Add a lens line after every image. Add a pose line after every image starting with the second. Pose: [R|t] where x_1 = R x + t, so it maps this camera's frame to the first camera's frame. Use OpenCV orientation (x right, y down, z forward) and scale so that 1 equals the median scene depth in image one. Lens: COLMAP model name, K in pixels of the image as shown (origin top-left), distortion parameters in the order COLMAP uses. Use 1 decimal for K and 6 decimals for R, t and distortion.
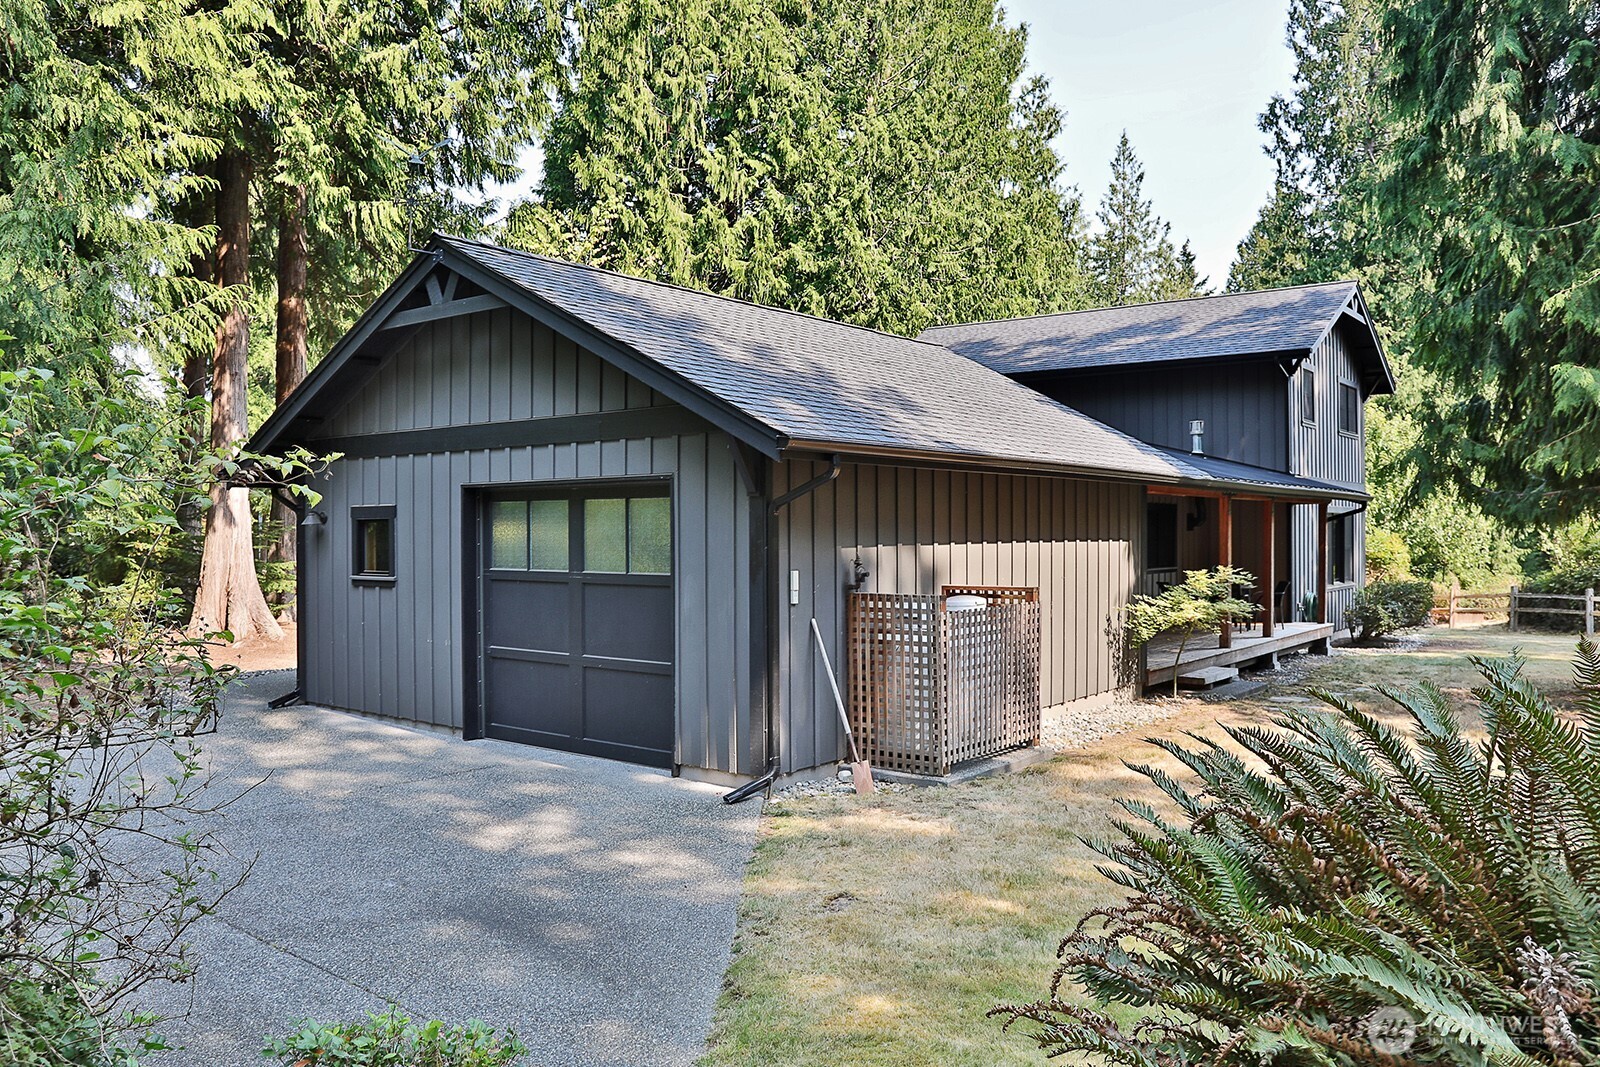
lens RADIAL K [[1173.4, 0, 800.0], [0, 1173.4, 533.5], [0, 0, 1]] dist [-0.060120, -0.002968]
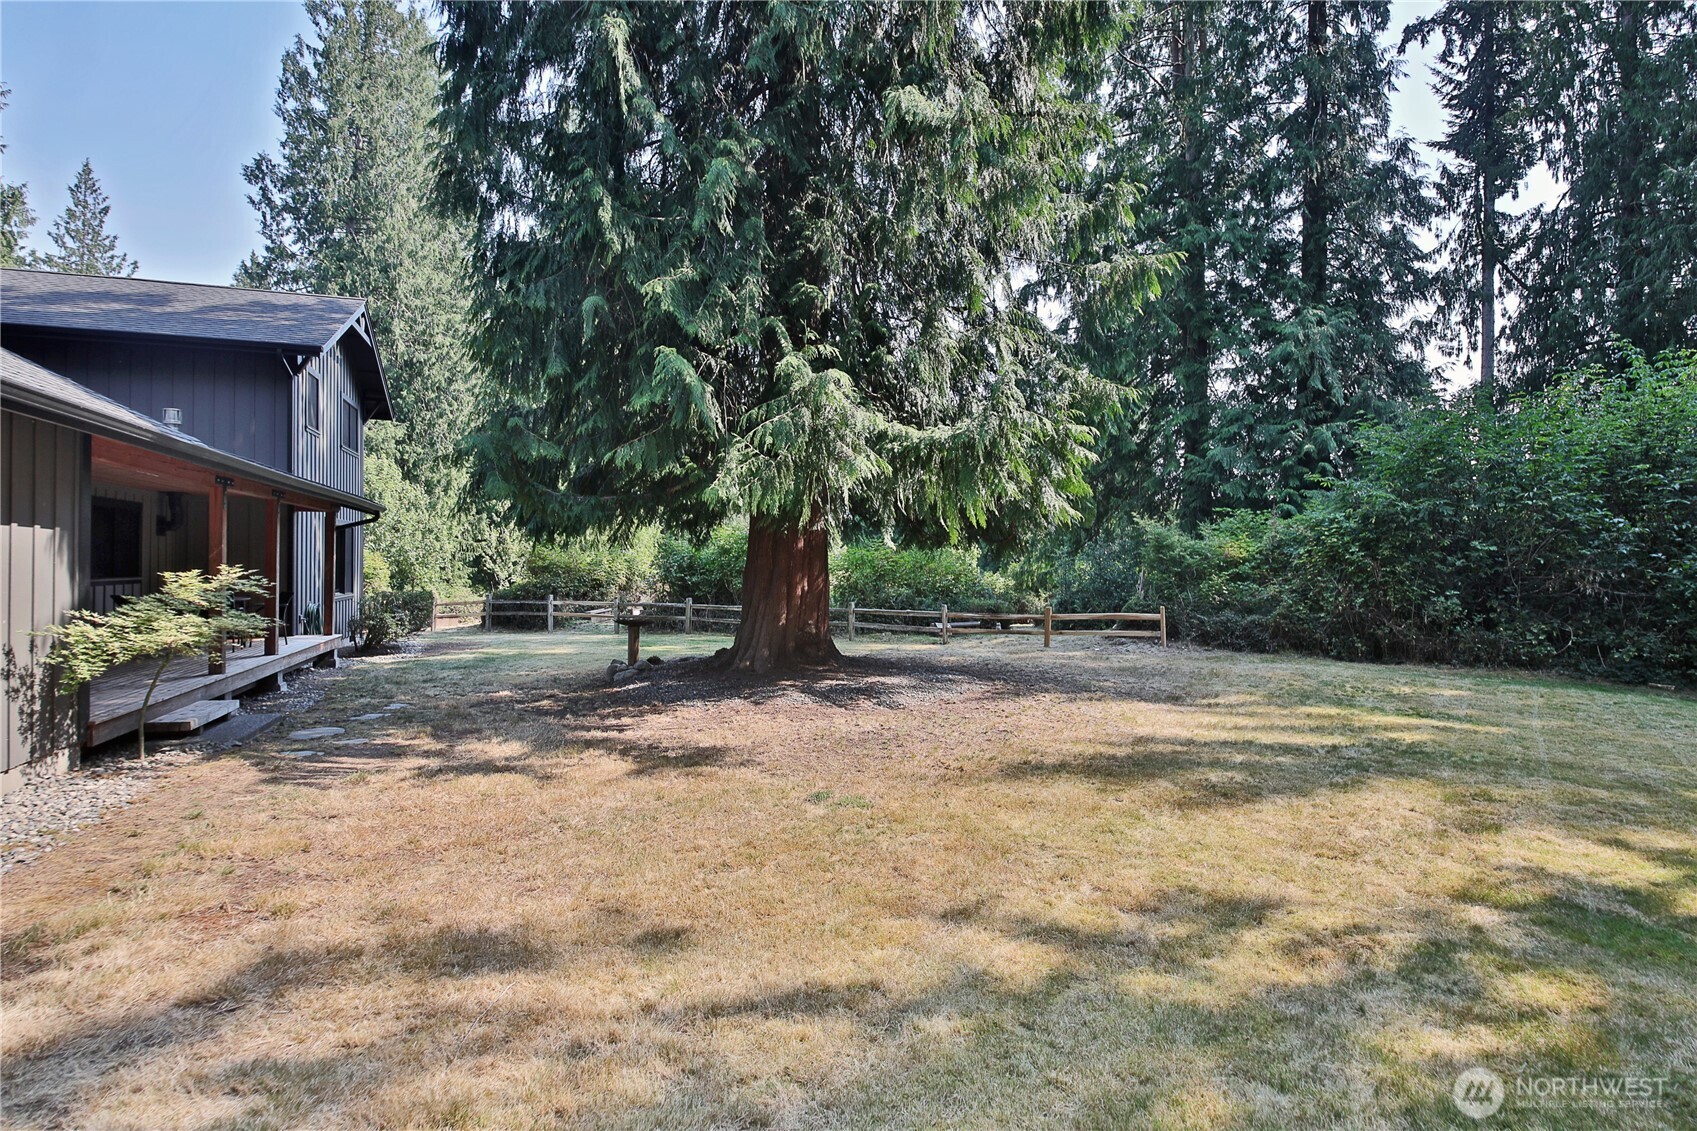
lens RADIAL K [[841.6, 0, 848.5], [0, 841.6, 565.5], [0, 0, 1]] dist [0.017544, -0.022221]
pose [[0.529338, 0.006751, 0.848384, 0.086045], [-0.011214, 0.999937, -0.000960, 0.016284], [-0.848337, -0.009005, 0.529380, 0.273622]]
